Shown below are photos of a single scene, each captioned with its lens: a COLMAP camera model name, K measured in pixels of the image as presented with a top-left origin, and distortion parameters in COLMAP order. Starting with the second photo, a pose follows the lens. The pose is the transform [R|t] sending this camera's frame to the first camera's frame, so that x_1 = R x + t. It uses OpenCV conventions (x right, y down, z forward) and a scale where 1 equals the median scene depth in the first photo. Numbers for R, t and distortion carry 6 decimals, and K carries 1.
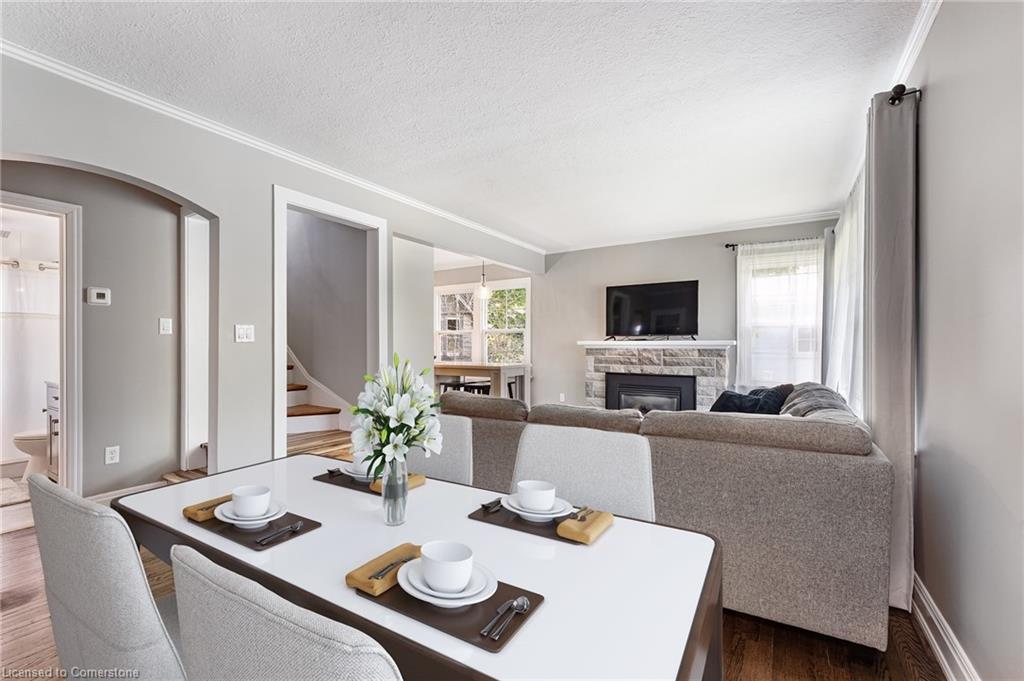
lens RADIAL K [[441.5, 0, 512.6], [0, 441.5, 344.7], [0, 0, 1]] dist [0.000779, 0.000282]
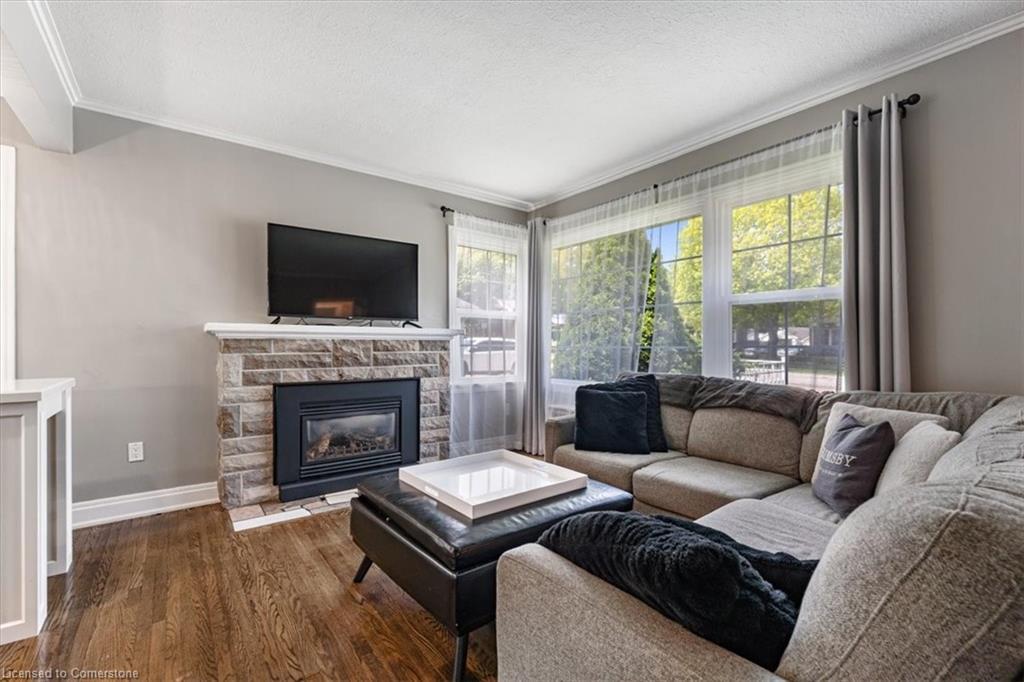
lens RADIAL K [[441.5, 0, 513.2], [0, 441.5, 343.1], [0, 0, 1]] dist [0.000779, 0.000282]
pose [[0.359595, 0.002298, 0.933106, -0.195891], [-0.000924, 0.999997, -0.002106, 0.015870], [-0.933108, -0.000105, 0.359596, 0.591466]]
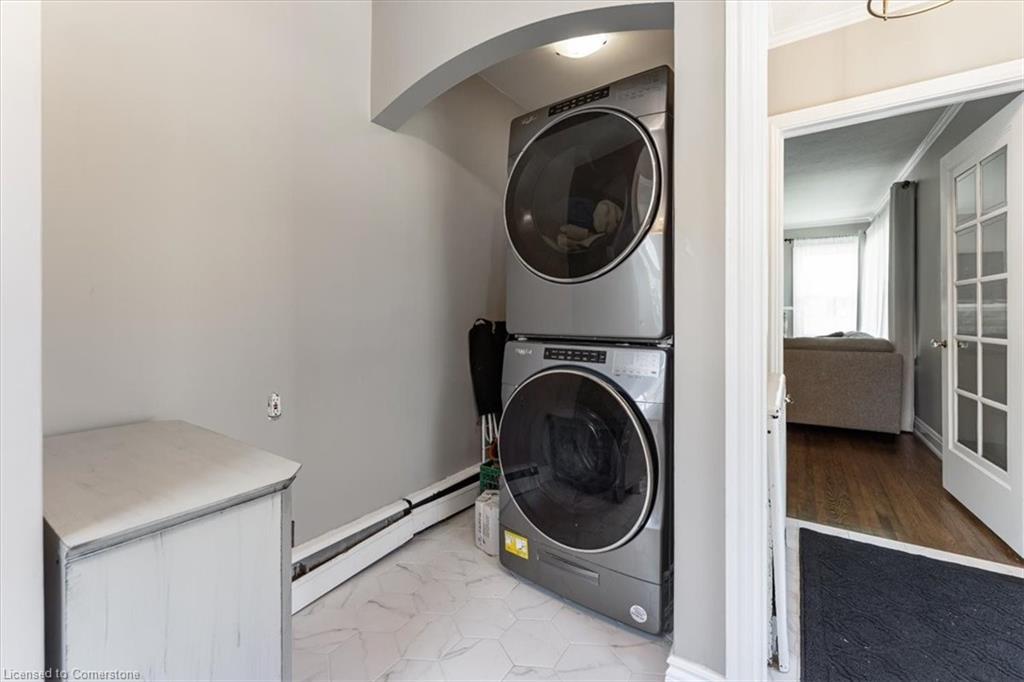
lens RADIAL K [[420.2, 0, 513.2], [0, 420.2, 316.8], [0, 0, 1]] dist [-0.000435, -0.000128]
pose [[0.998767, -0.004533, -0.049432, -0.317678], [0.004690, 0.999984, 0.003071, 0.014687], [0.049417, -0.003300, 0.998773, -0.385752]]
